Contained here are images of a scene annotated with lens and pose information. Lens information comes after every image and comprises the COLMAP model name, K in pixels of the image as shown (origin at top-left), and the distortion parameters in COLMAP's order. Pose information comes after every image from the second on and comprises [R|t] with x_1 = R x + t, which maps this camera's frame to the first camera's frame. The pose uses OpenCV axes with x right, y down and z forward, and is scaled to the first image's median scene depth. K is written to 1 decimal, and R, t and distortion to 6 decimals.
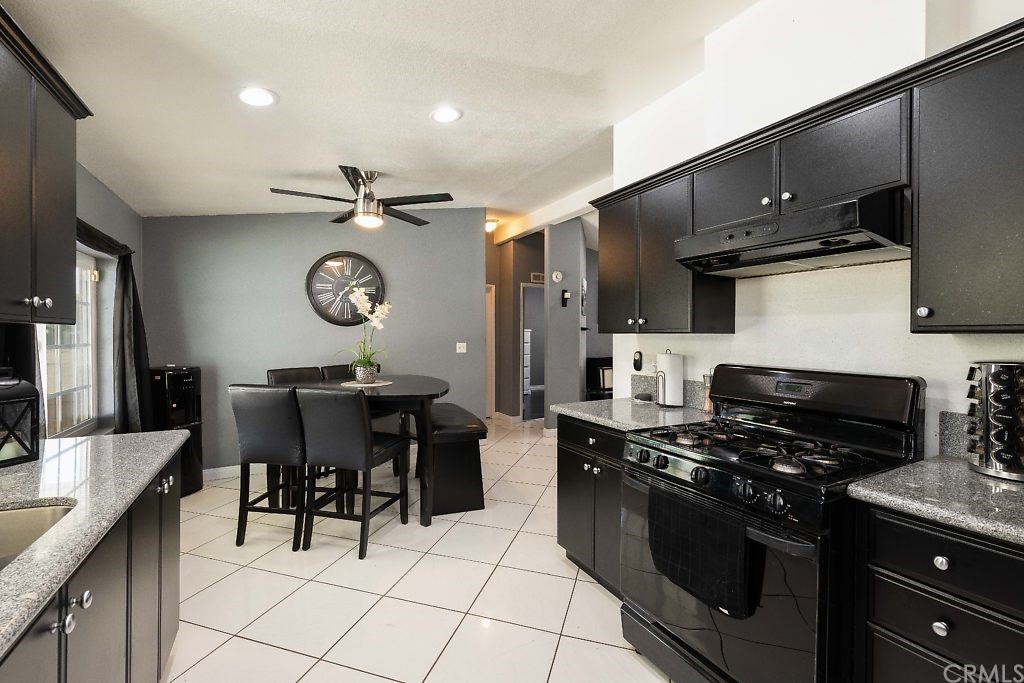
lens RADIAL K [[443.3, 0, 512.0], [0, 443.3, 341.5], [0, 0, 1]] dist [0.002170, 0.000378]
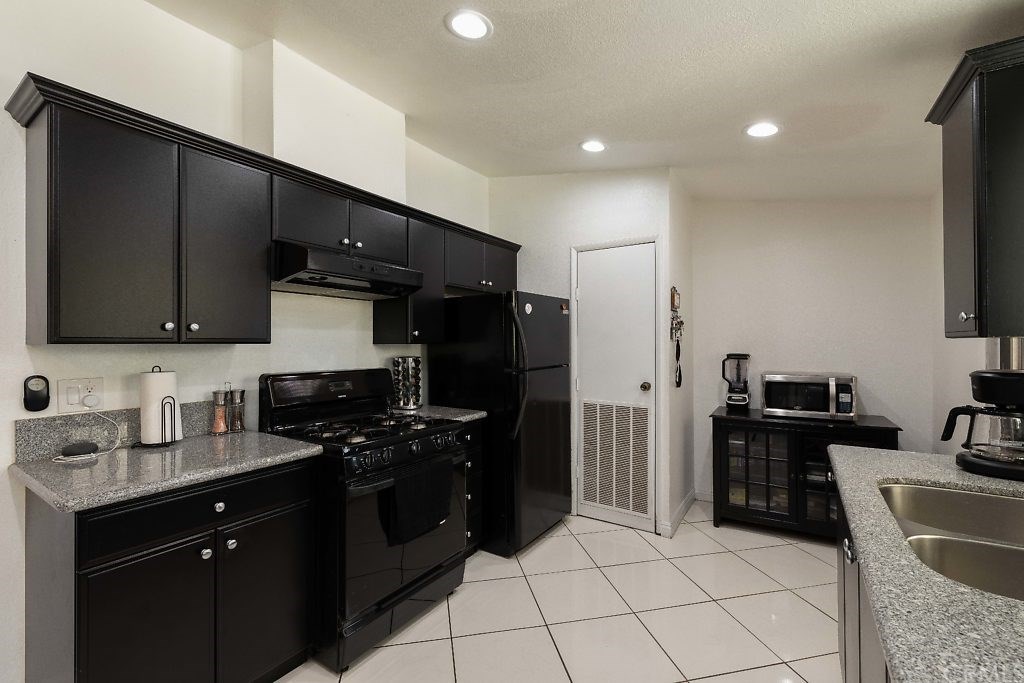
lens RADIAL K [[443.3, 0, 512.0], [0, 443.3, 341.5], [0, 0, 1]] dist [0.002170, 0.000378]
pose [[-0.486860, 0.003626, 0.873472, -0.655963], [0.017128, 0.999839, 0.005396, -0.019287], [-0.873312, 0.017588, -0.486844, 0.998709]]
